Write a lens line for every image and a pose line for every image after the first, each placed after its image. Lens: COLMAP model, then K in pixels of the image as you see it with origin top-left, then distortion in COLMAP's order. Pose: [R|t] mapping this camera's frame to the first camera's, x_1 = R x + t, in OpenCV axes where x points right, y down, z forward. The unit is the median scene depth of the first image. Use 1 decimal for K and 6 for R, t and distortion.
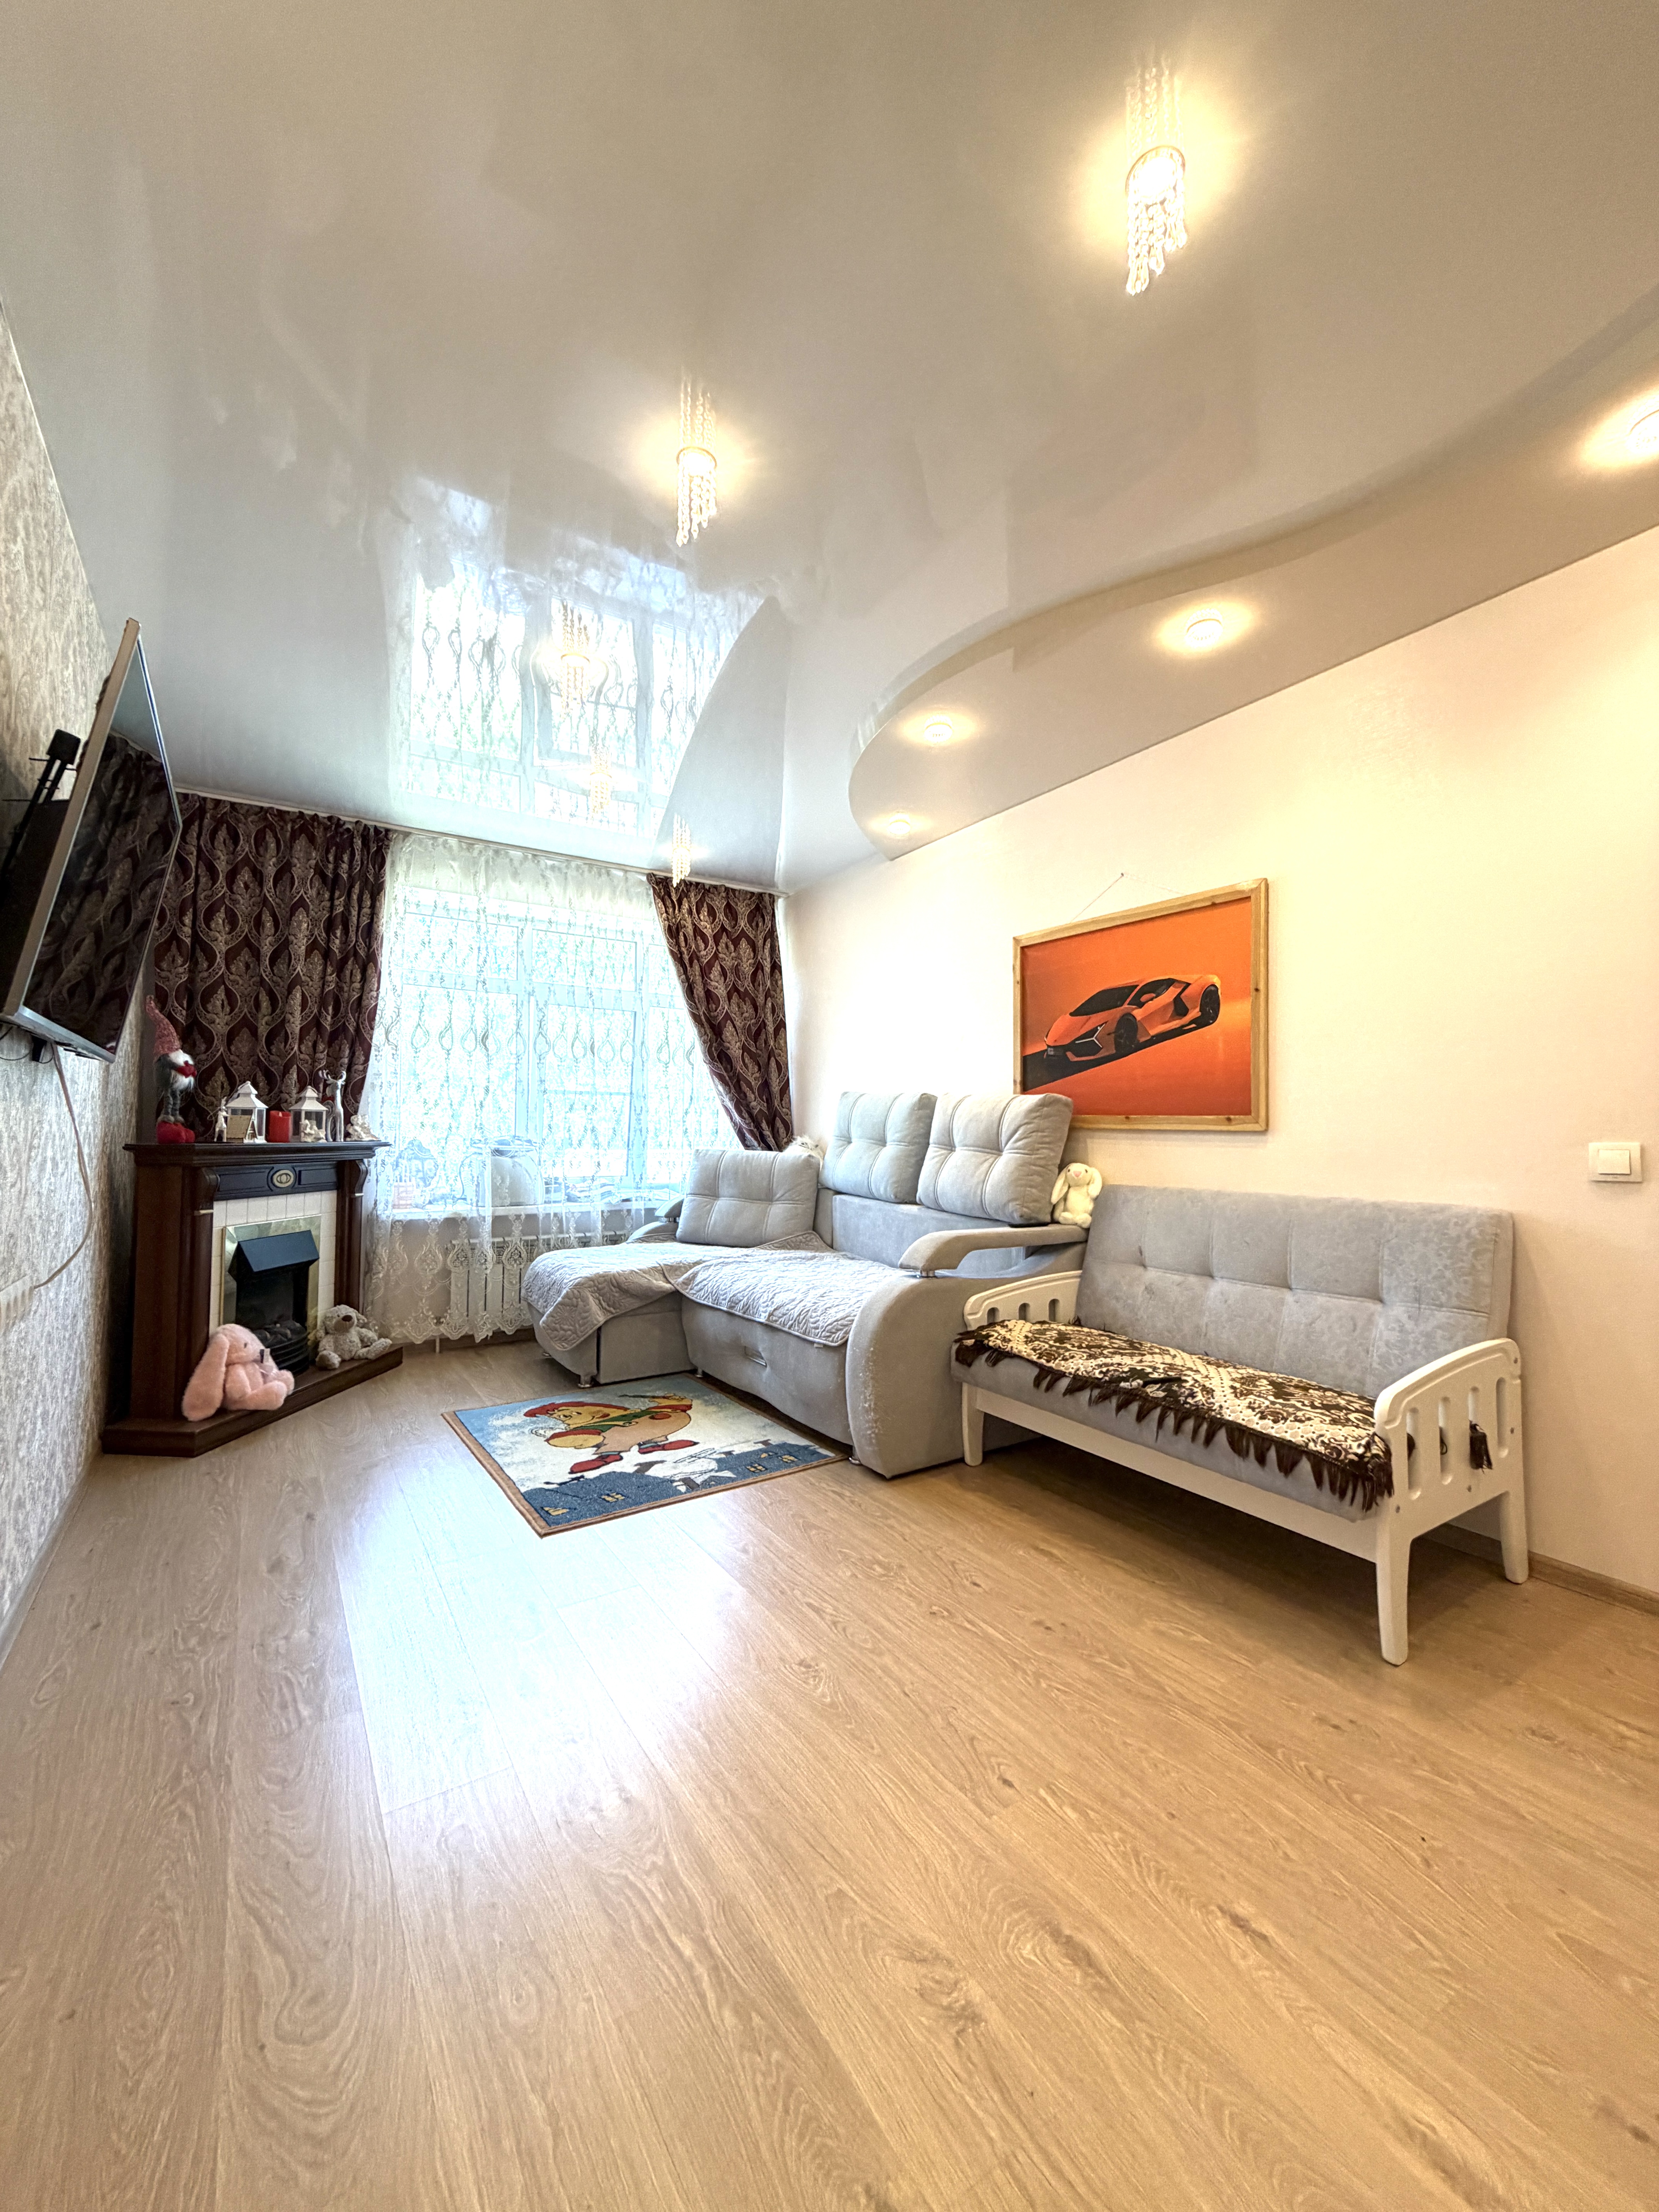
lens RADIAL K [[883.1, 0, 825.1], [0, 883.1, 1098.3], [0, 0, 1]] dist [0.000685, -0.000233]
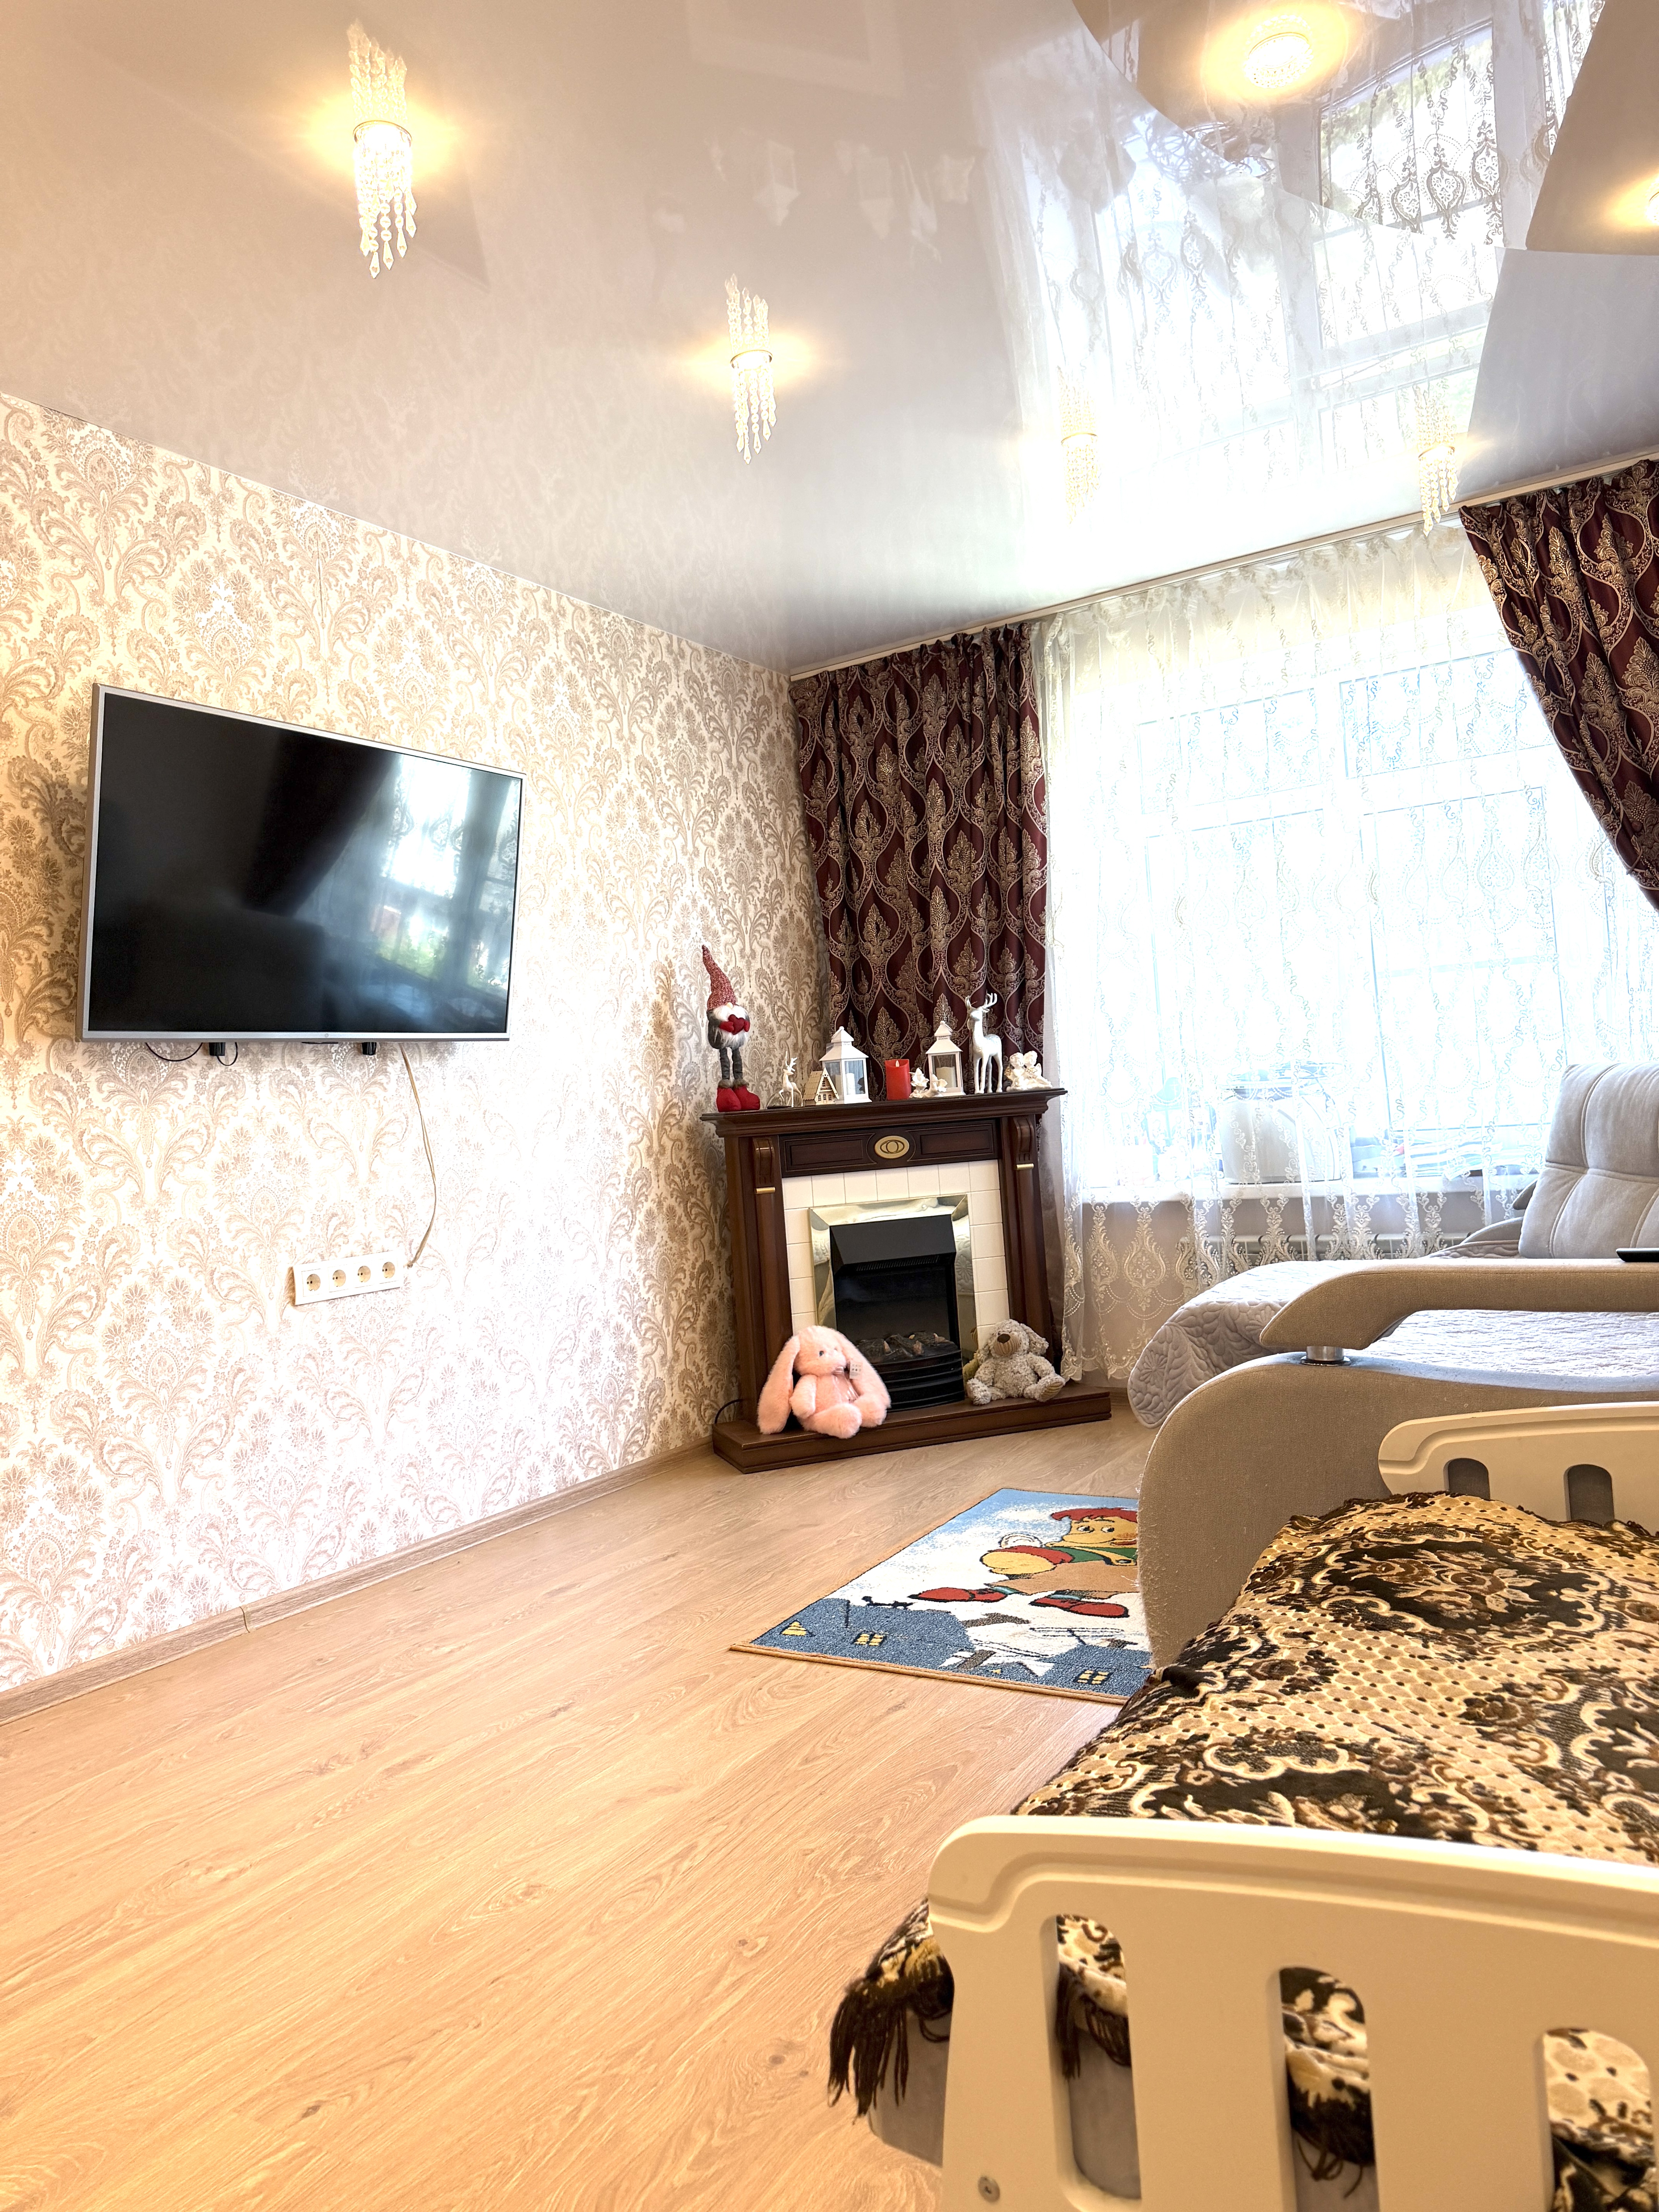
lens RADIAL K [[1555.6, 0, 812.1], [0, 1555.6, 1096.4], [0, 0, 1]] dist [0.057872, -0.052828]
pose [[0.414736, -0.042259, -0.908960, 0.700413], [0.111736, 0.993726, 0.004782, 0.038938], [0.903055, -0.103547, 0.416856, 0.454356]]
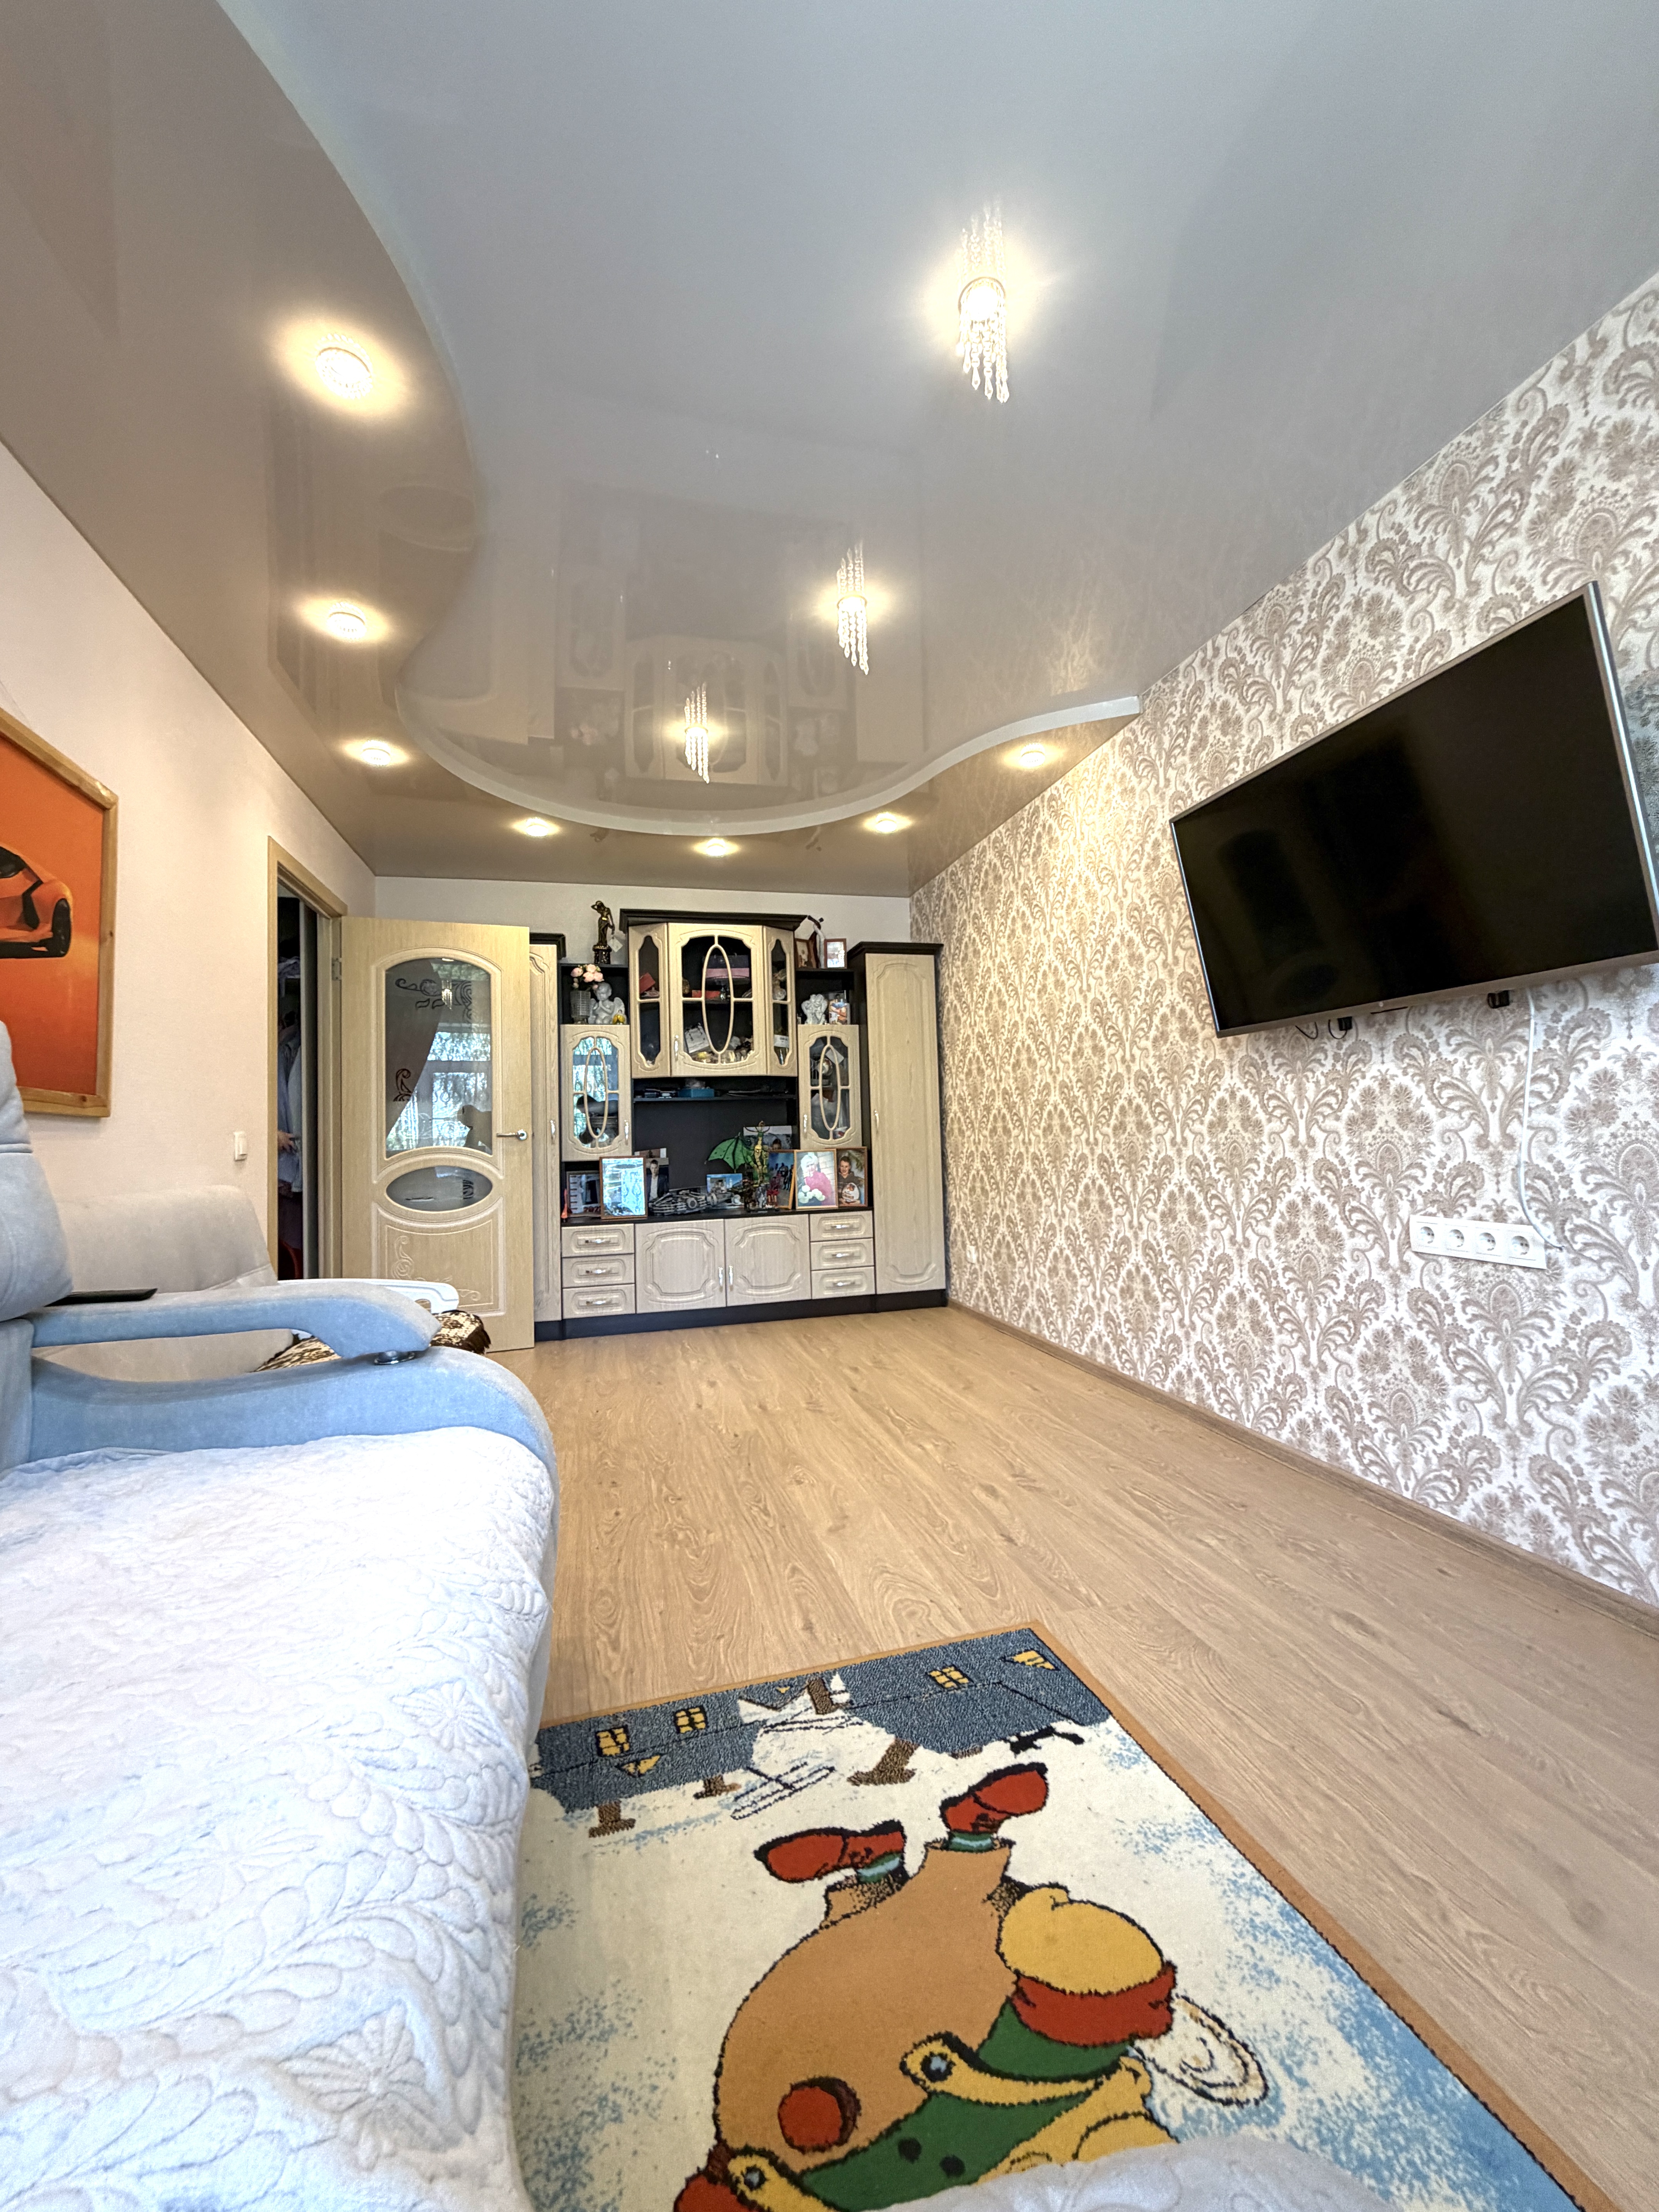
lens RADIAL K [[883.1, 0, 830.9], [0, 883.1, 1101.9], [0, 0, 1]] dist [0.000685, -0.000233]
pose [[-0.951419, 0.036371, 0.305744, -0.316576], [0.013482, 0.996967, -0.076645, 0.084562], [-0.307605, -0.068800, -0.949024, 1.423631]]
